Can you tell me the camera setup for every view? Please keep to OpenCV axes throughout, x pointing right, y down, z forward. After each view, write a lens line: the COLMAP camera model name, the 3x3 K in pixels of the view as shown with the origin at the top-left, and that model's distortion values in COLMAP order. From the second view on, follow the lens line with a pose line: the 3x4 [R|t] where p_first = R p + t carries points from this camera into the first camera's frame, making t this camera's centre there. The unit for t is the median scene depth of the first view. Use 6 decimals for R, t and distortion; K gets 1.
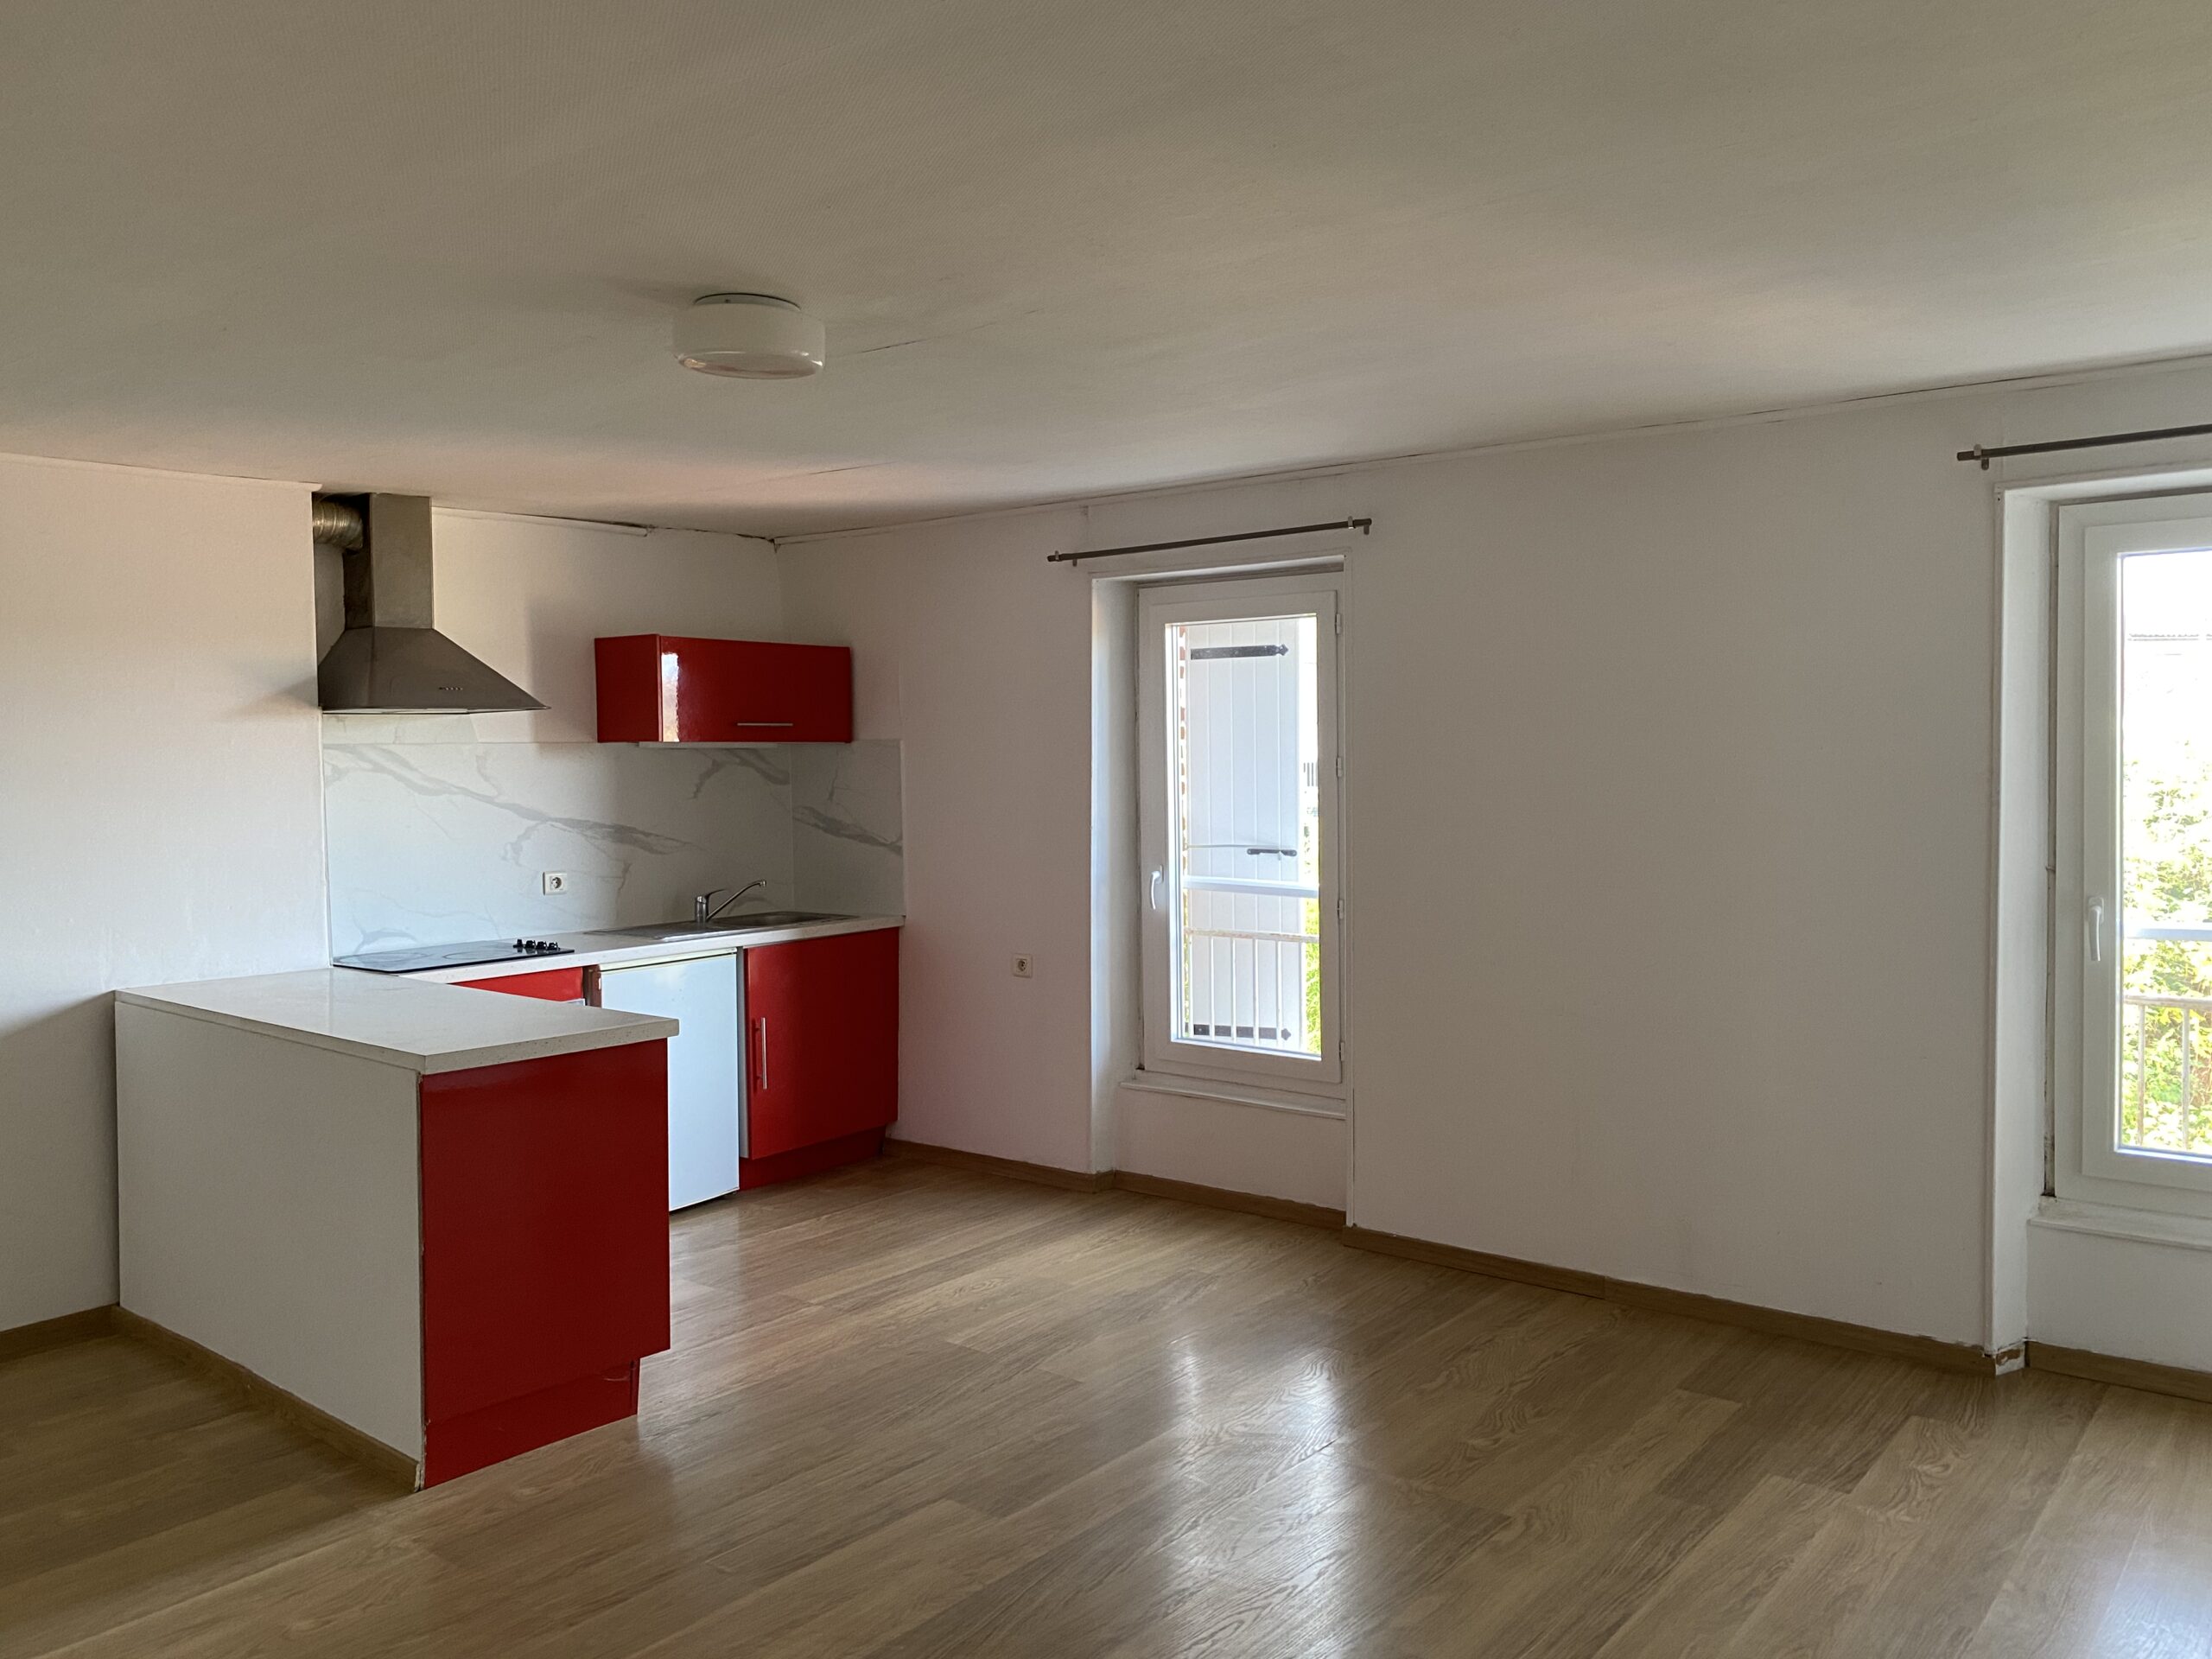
lens RADIAL K [[1702.5, 0, 1104.4], [0, 1702.5, 832.5], [0, 0, 1]] dist [0.032576, -0.002502]
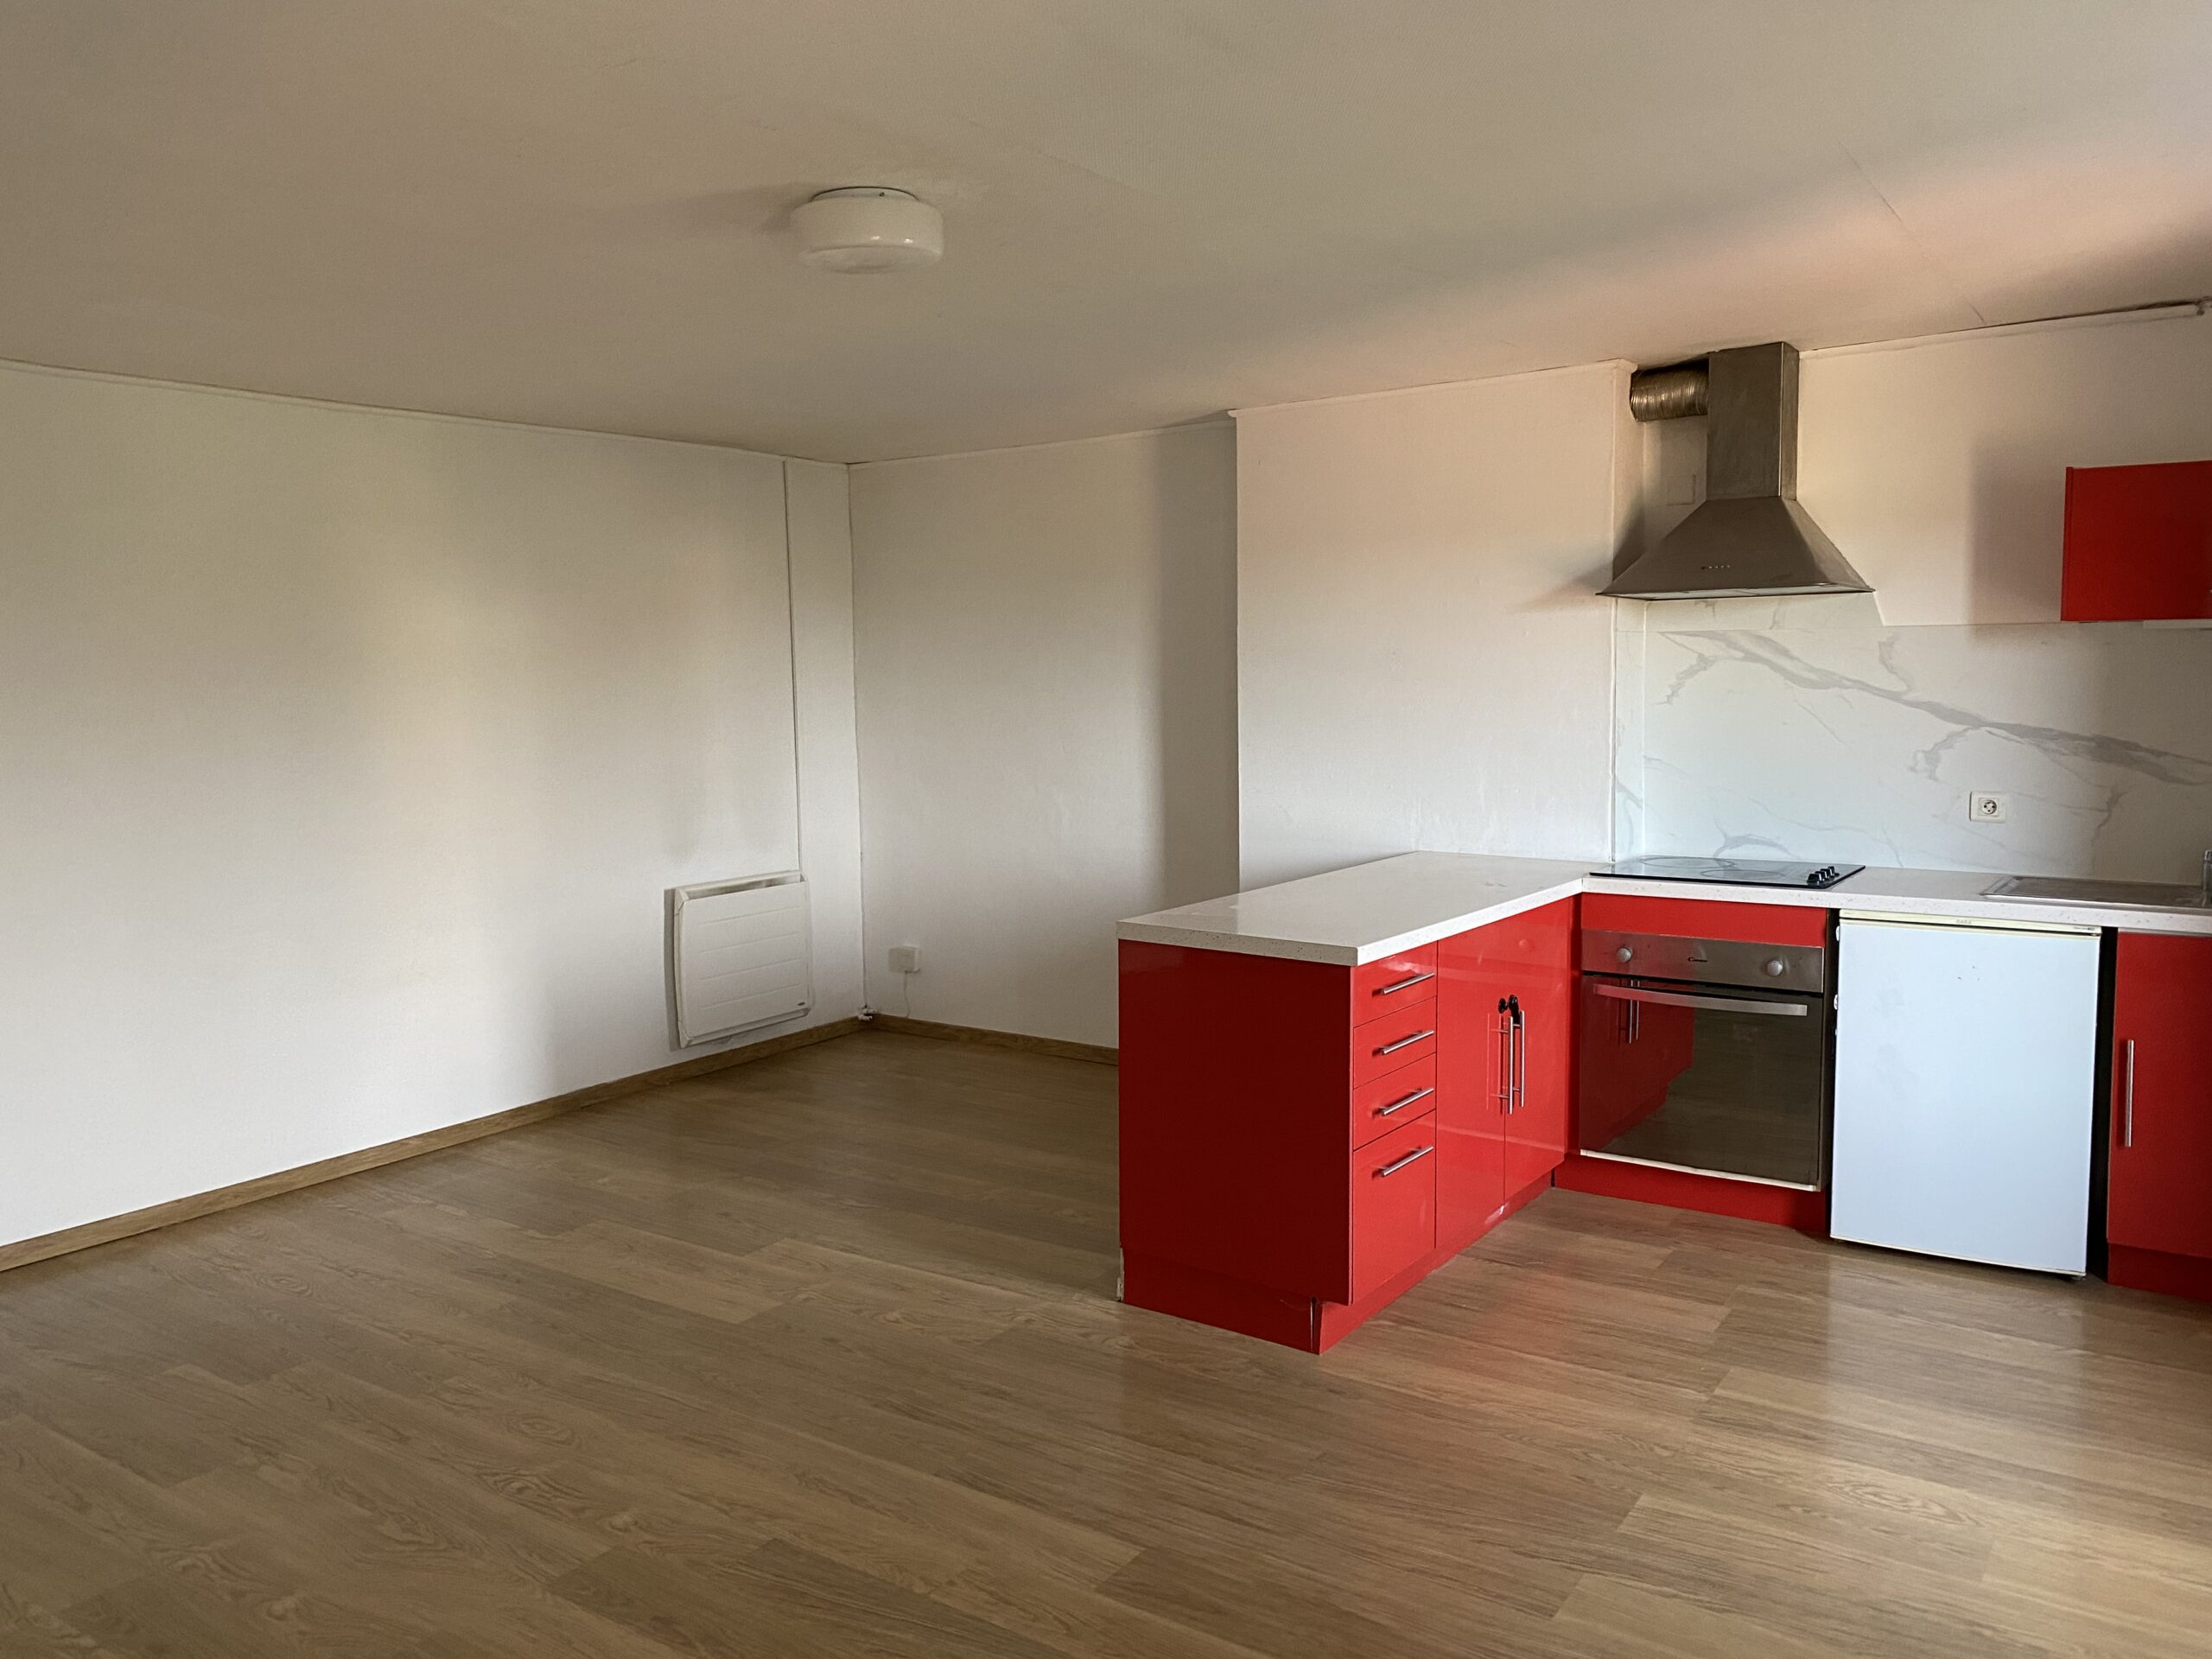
lens RADIAL K [[1702.5, 0, 1101.2], [0, 1702.5, 818.7], [0, 0, 1]] dist [0.032576, -0.002502]
pose [[0.083241, 0.105905, -0.990886, 0.459131], [-0.036205, 0.994002, 0.103197, -0.034057], [0.995872, 0.027285, 0.086576, 0.590579]]
